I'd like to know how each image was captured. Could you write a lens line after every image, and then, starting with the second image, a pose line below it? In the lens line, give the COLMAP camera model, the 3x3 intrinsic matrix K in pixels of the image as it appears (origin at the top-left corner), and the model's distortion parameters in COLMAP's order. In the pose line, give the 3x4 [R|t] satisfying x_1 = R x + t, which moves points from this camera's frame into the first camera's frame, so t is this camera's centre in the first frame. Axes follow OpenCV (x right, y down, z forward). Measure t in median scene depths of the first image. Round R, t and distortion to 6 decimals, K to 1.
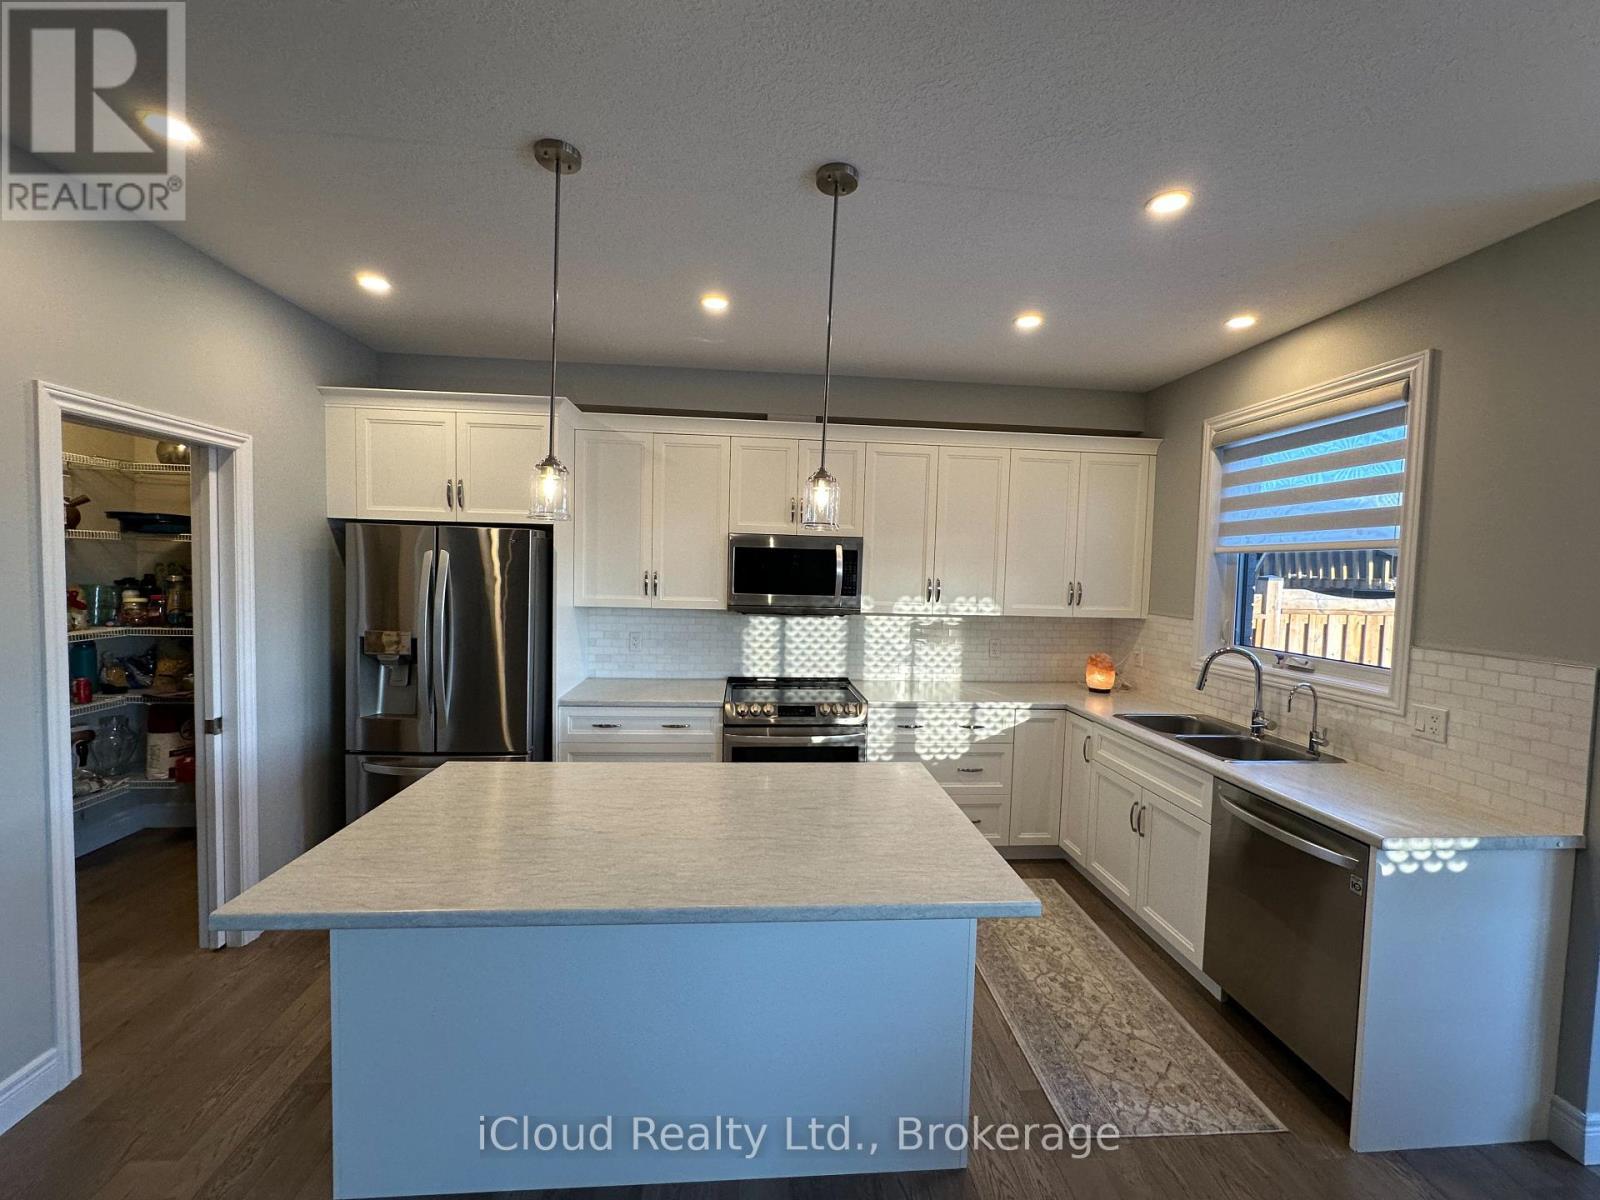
lens RADIAL K [[637.2, 0, 800.0], [0, 637.2, 598.2], [0, 0, 1]] dist [-0.003601, 0.000532]
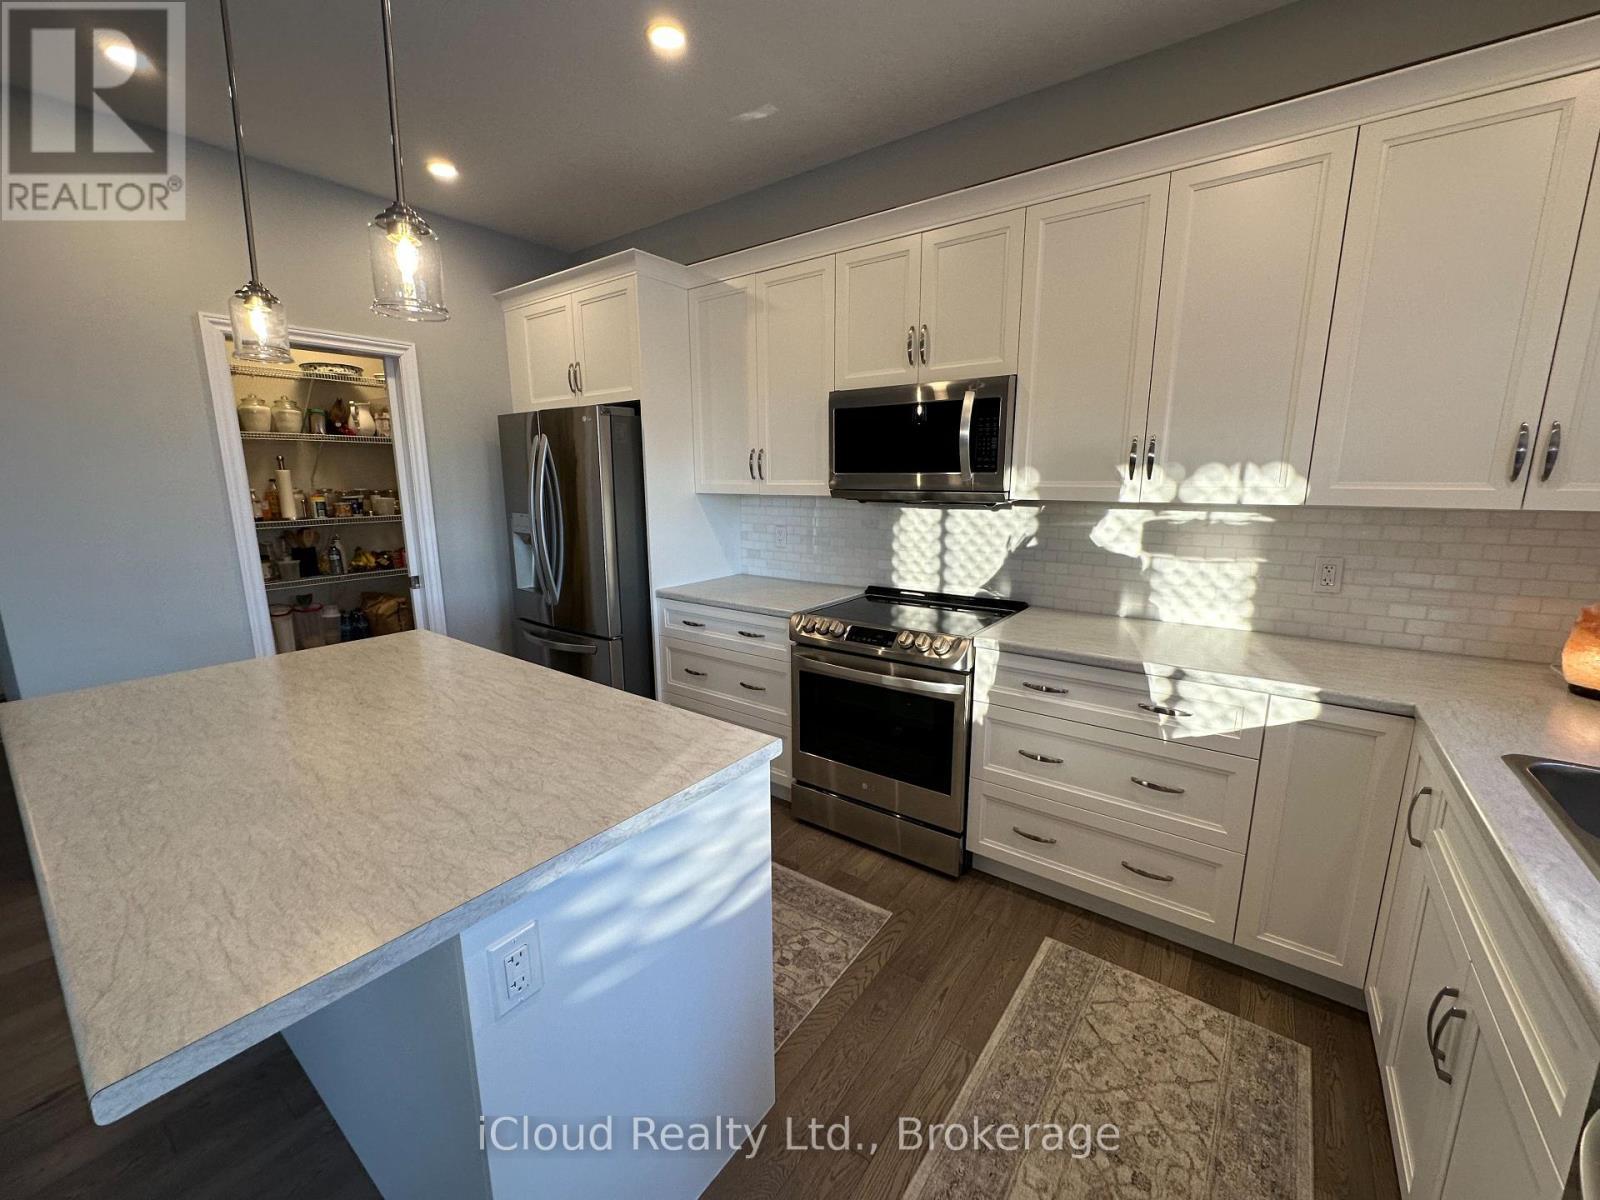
lens RADIAL K [[637.2, 0, 799.8], [0, 637.2, 596.9], [0, 0, 1]] dist [-0.003601, 0.000532]
pose [[0.752009, 0.094622, -0.652326, 0.408352], [-0.009114, 0.991041, 0.133246, 0.041031], [0.659090, -0.094257, 0.746134, 0.434811]]
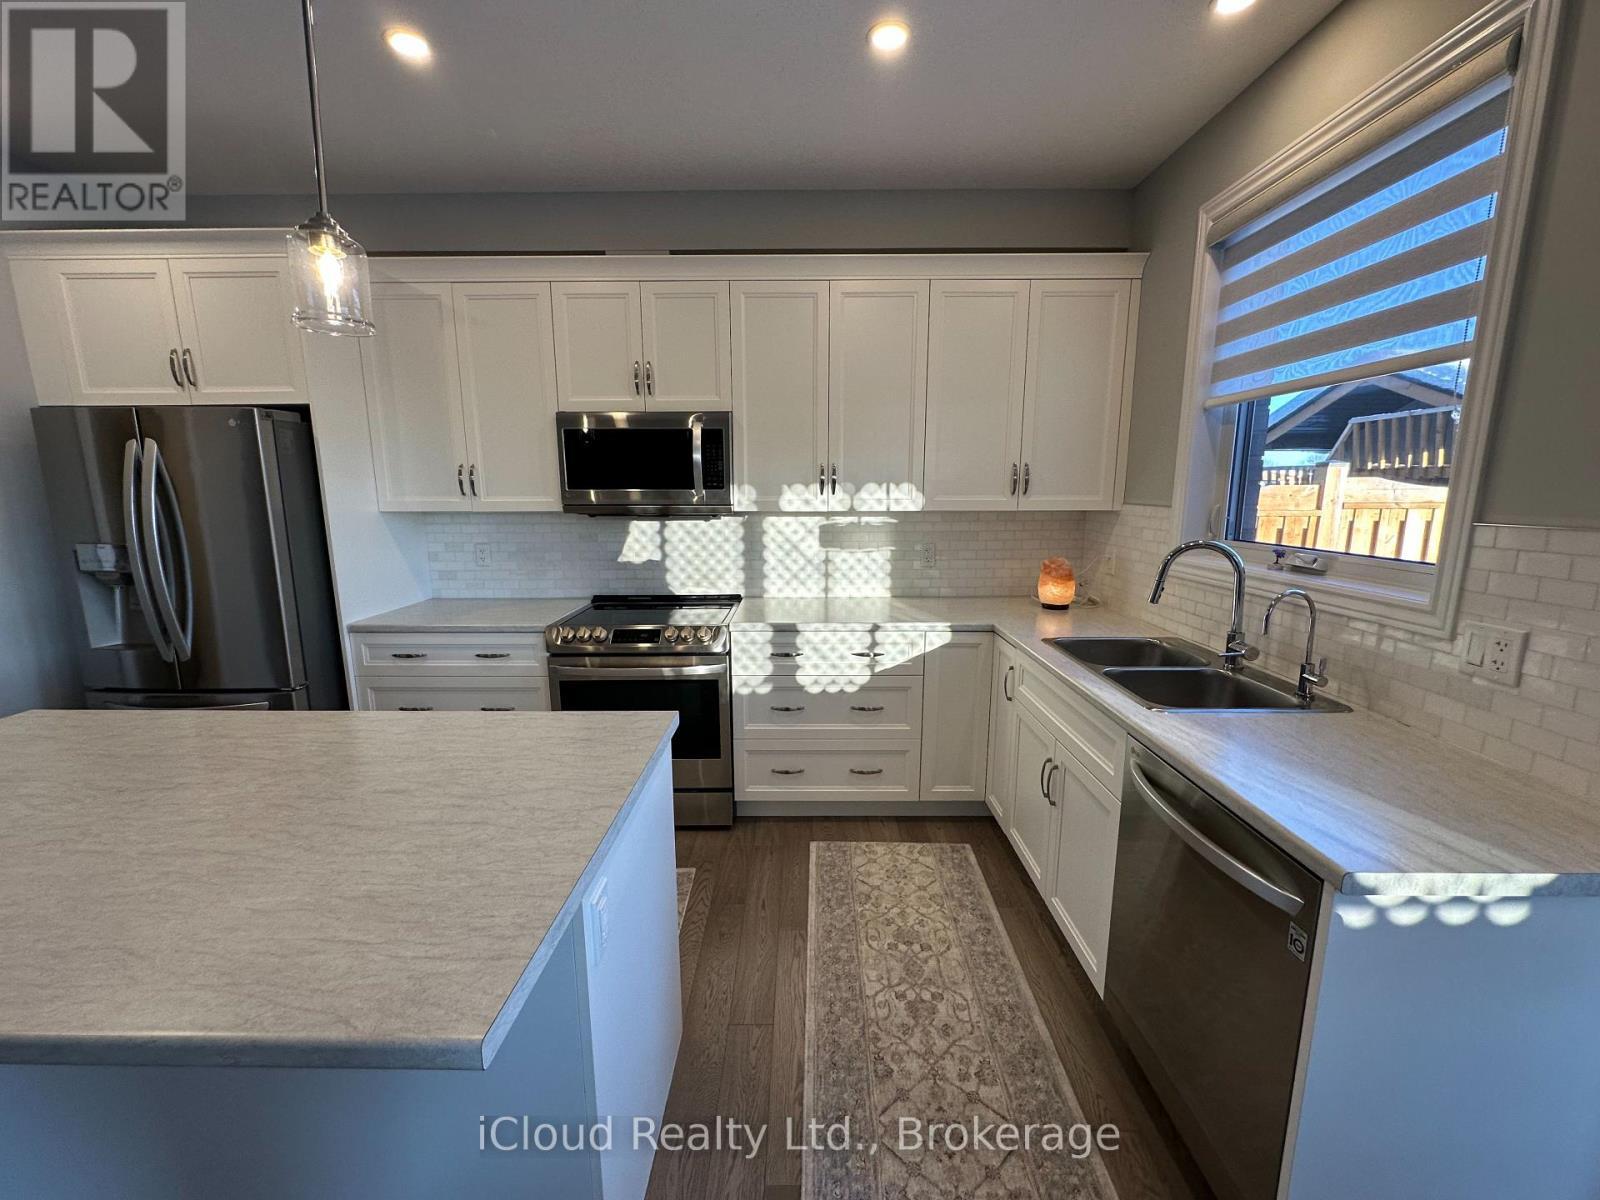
lens RADIAL K [[637.2, 0, 799.2], [0, 637.2, 597.7], [0, 0, 1]] dist [-0.003601, 0.000532]
pose [[0.995352, -0.013090, -0.095410, 0.281523], [0.024561, 0.992462, 0.120069, 0.041315], [0.093119, -0.121854, 0.988170, 0.251739]]
